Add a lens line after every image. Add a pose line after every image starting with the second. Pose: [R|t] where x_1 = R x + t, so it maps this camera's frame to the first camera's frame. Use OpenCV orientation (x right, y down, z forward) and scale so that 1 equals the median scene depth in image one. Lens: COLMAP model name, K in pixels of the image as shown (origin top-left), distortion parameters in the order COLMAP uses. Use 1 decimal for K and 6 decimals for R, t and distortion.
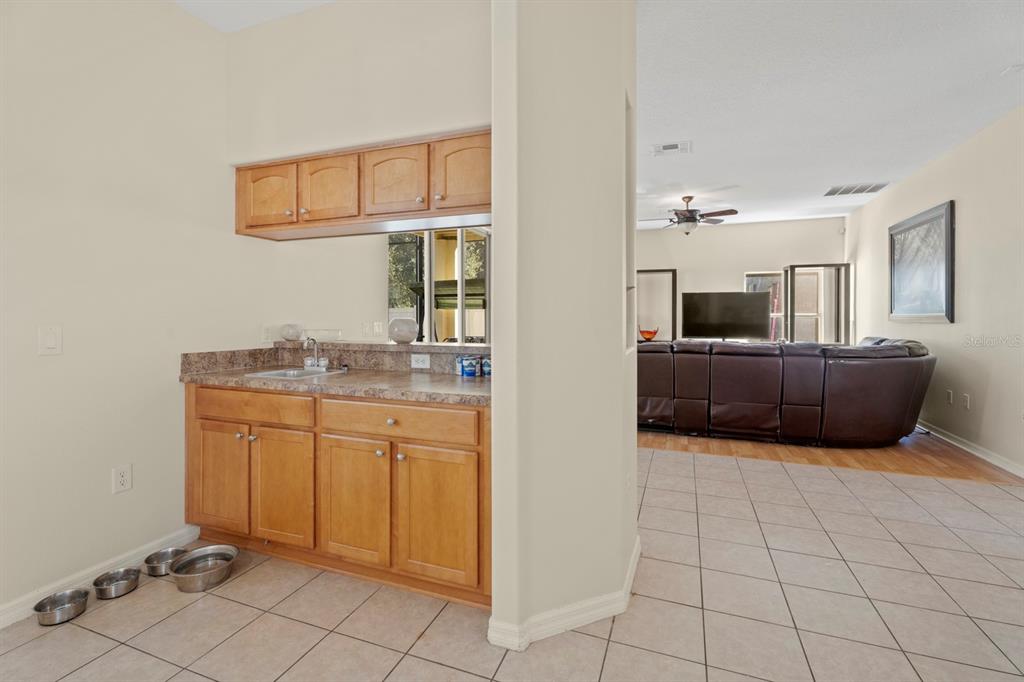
lens RADIAL K [[469.0, 0, 503.8], [0, 469.0, 320.1], [0, 0, 1]] dist [0.004855, 0.000737]
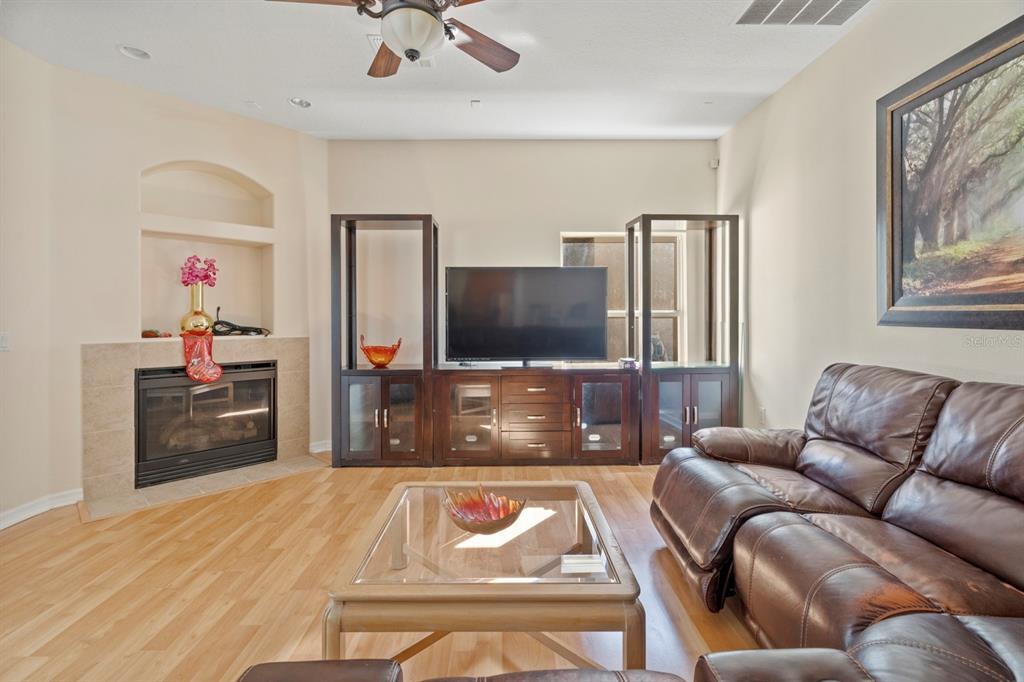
lens RADIAL K [[469.0, 0, 506.9], [0, 469.0, 317.2], [0, 0, 1]] dist [0.004855, 0.000737]
pose [[0.928258, -0.003678, 0.371919, 0.291008], [0.006883, 0.999950, -0.007290, -0.003365], [-0.371873, 0.009327, 0.928237, 0.598202]]
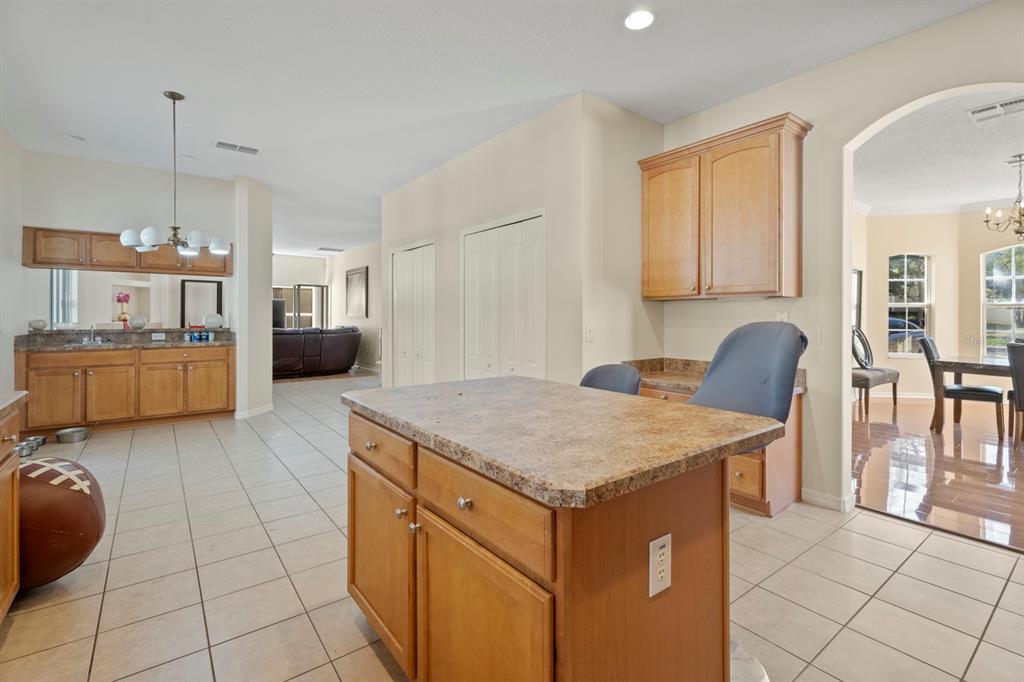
lens RADIAL K [[469.0, 0, 510.0], [0, 469.0, 314.0], [0, 0, 1]] dist [0.004855, 0.000737]
pose [[0.526839, 0.003581, 0.849957, -0.413422], [0.005398, 0.999957, -0.007559, 0.004678], [-0.849948, 0.008571, 0.526797, -0.521416]]
